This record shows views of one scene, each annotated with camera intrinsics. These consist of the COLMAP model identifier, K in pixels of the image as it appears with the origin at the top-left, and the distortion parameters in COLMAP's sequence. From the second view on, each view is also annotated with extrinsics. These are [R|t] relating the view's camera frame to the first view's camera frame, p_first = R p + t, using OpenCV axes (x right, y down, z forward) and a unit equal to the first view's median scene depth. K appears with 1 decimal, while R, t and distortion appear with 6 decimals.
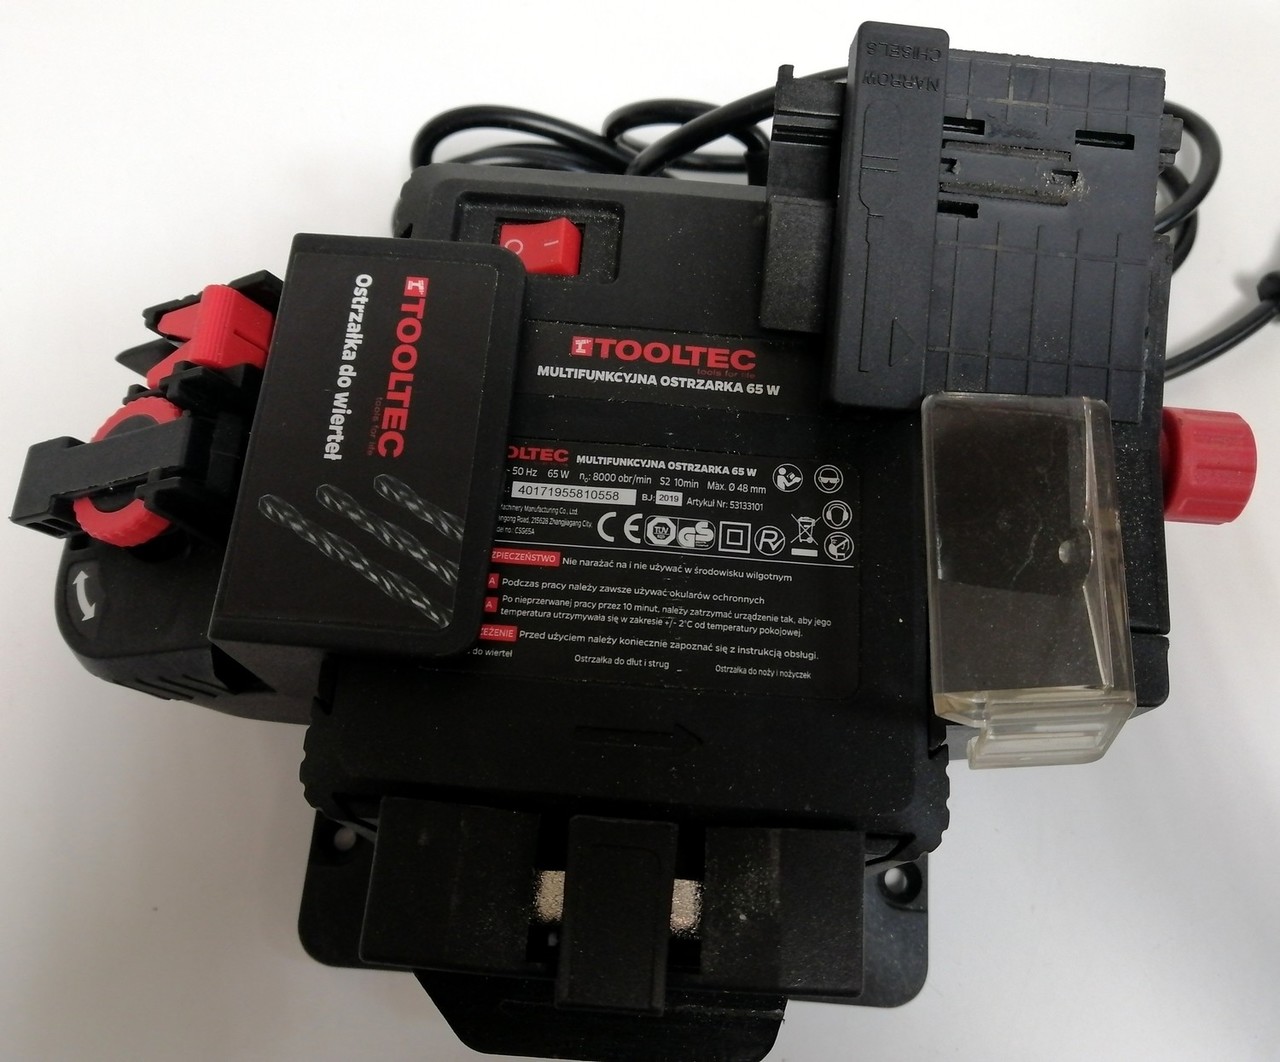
lens RADIAL K [[1158.2, 0, 662.1], [0, 1158.2, 536.6], [0, 0, 1]] dist [0.003652, -0.052582]
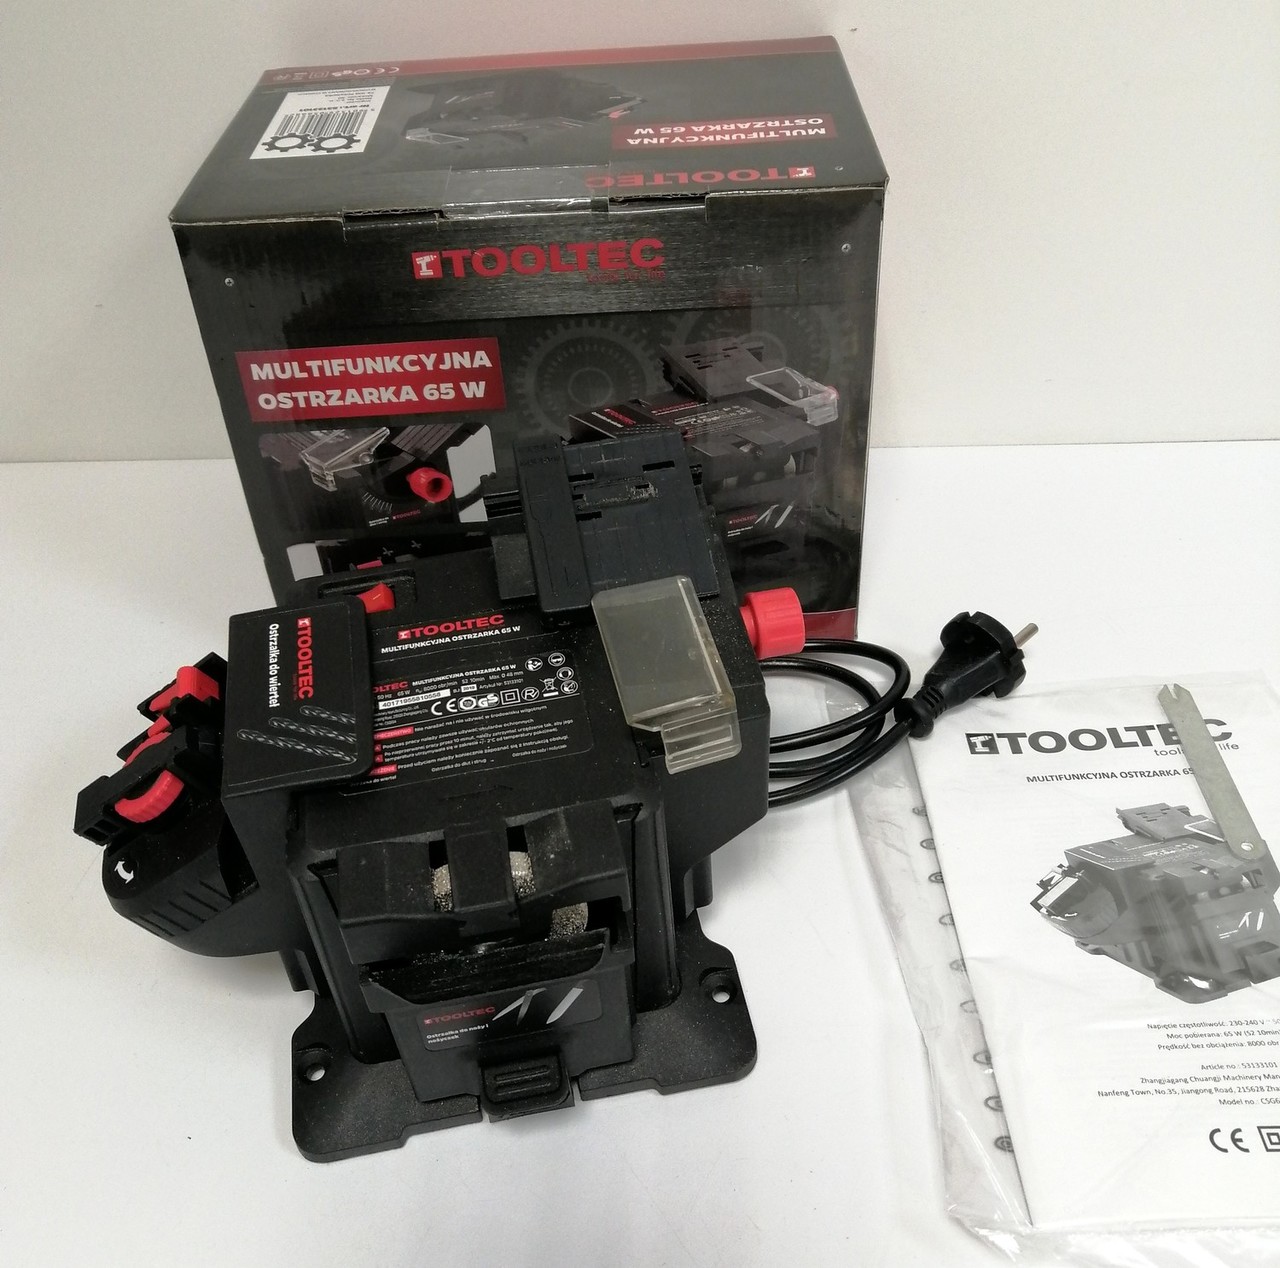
lens RADIAL K [[1267.8, 0, 641.8], [0, 1267.8, 631.4], [0, 0, 1]] dist [-0.003247, 0.000000]
pose [[0.960497, -0.248931, 0.124411, 0.040128], [0.278168, 0.871997, -0.402795, 0.735599], [-0.008218, 0.421491, 0.906795, -0.772665]]
